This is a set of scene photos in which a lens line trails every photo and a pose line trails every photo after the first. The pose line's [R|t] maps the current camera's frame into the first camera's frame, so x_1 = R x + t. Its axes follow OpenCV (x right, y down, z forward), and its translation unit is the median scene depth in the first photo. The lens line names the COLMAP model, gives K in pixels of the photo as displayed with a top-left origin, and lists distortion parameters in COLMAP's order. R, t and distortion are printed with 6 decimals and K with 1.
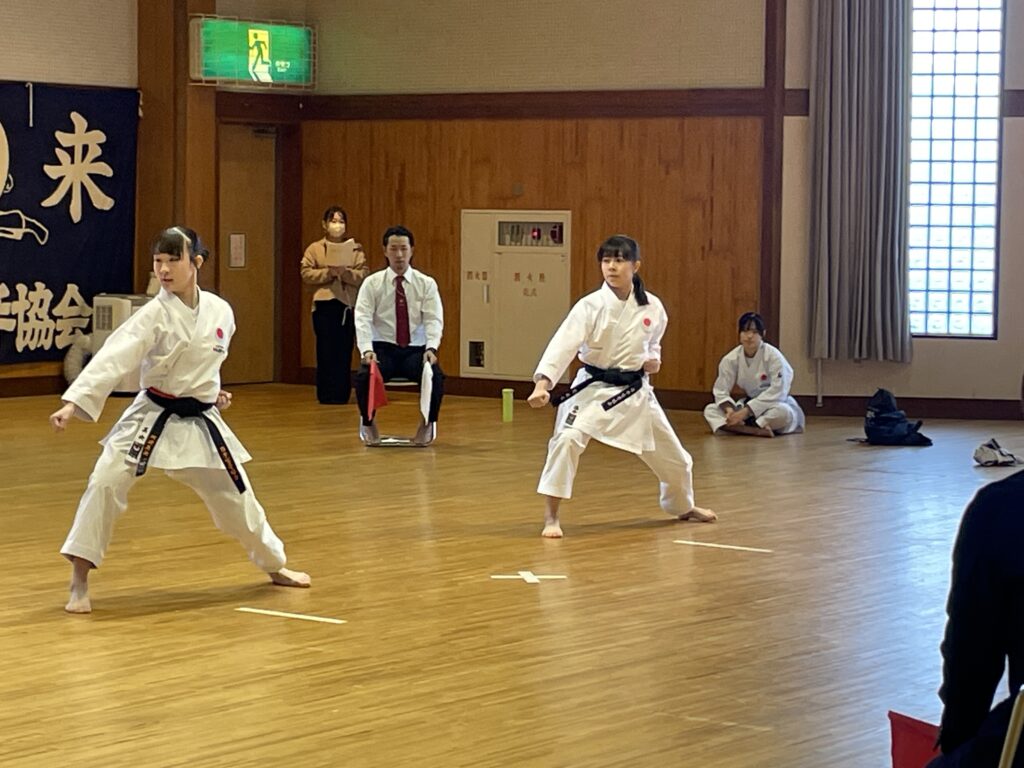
lens RADIAL K [[2684.2, 0, 494.5], [0, 2684.2, 378.9], [0, 0, 1]] dist [0.116224, 0.000000]
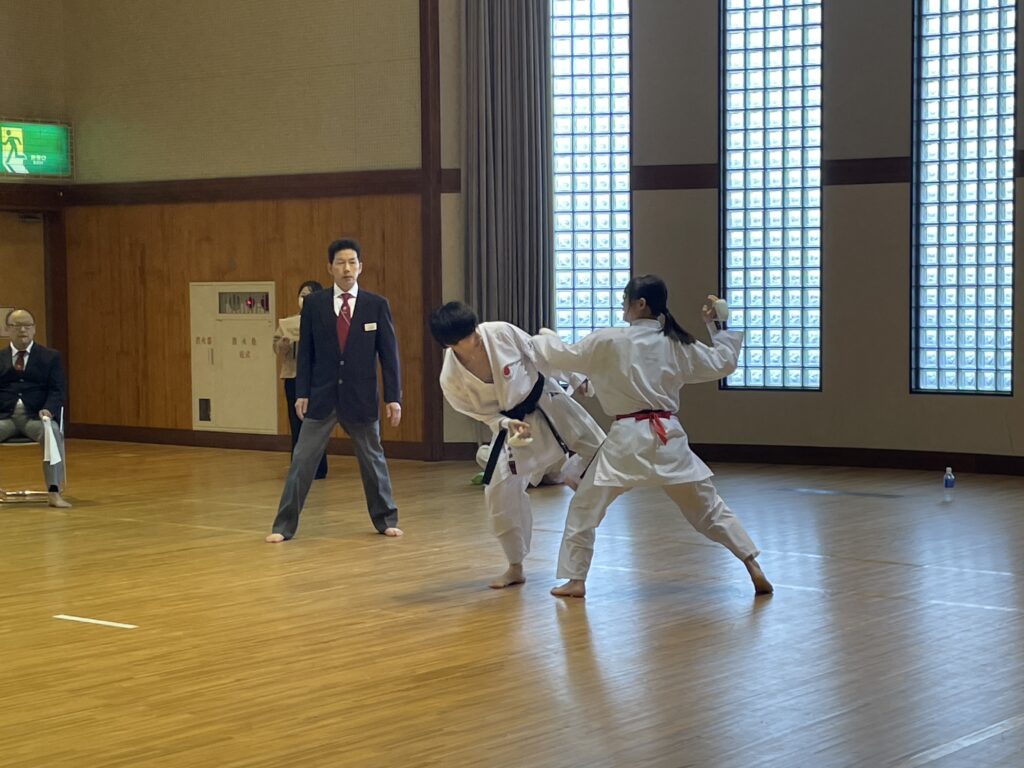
lens RADIAL K [[2025.0, 0, 520.8], [0, 2025.0, 377.7], [0, 0, 1]] dist [0.150157, 0.000000]
pose [[0.999724, -0.019756, -0.012692, 0.141908], [0.019529, 0.999652, -0.017736, -0.005142], [0.013038, 0.017483, 0.999762, 0.149926]]
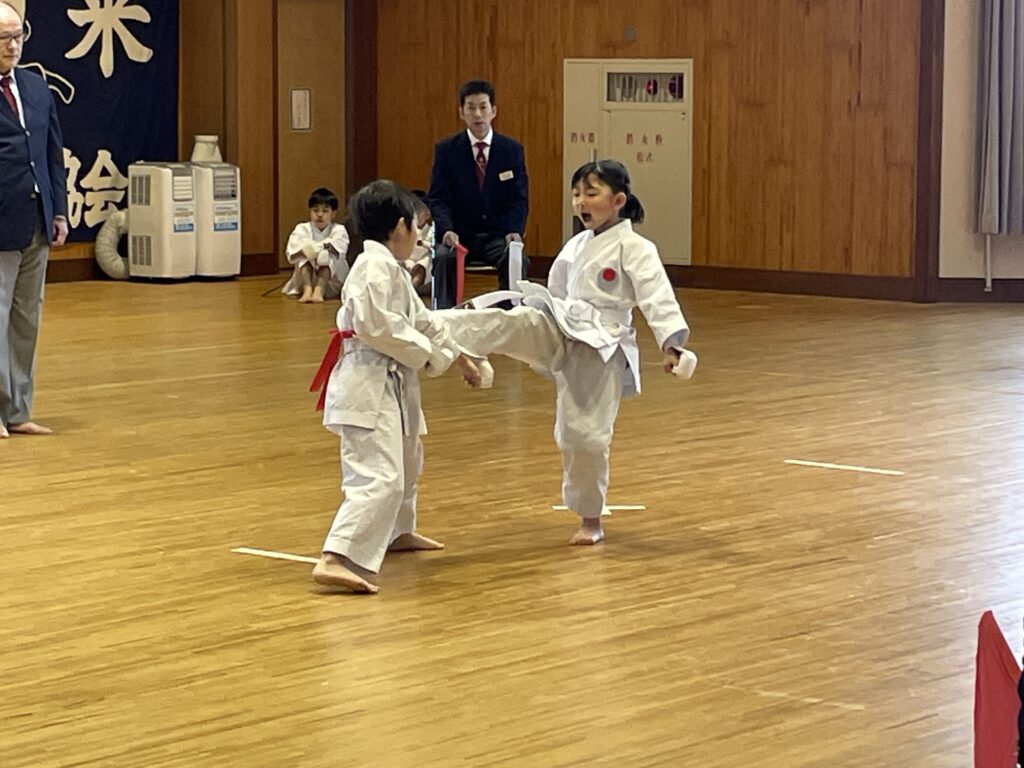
lens RADIAL K [[3090.8, 0, 535.0], [0, 3090.8, 379.8], [0, 0, 1]] dist [0.147310, 0.000000]
pose [[0.999355, -0.003742, -0.035721, 0.013459], [0.005179, 0.999178, 0.040214, -0.001686], [0.035541, -0.040373, 0.998552, 0.028163]]
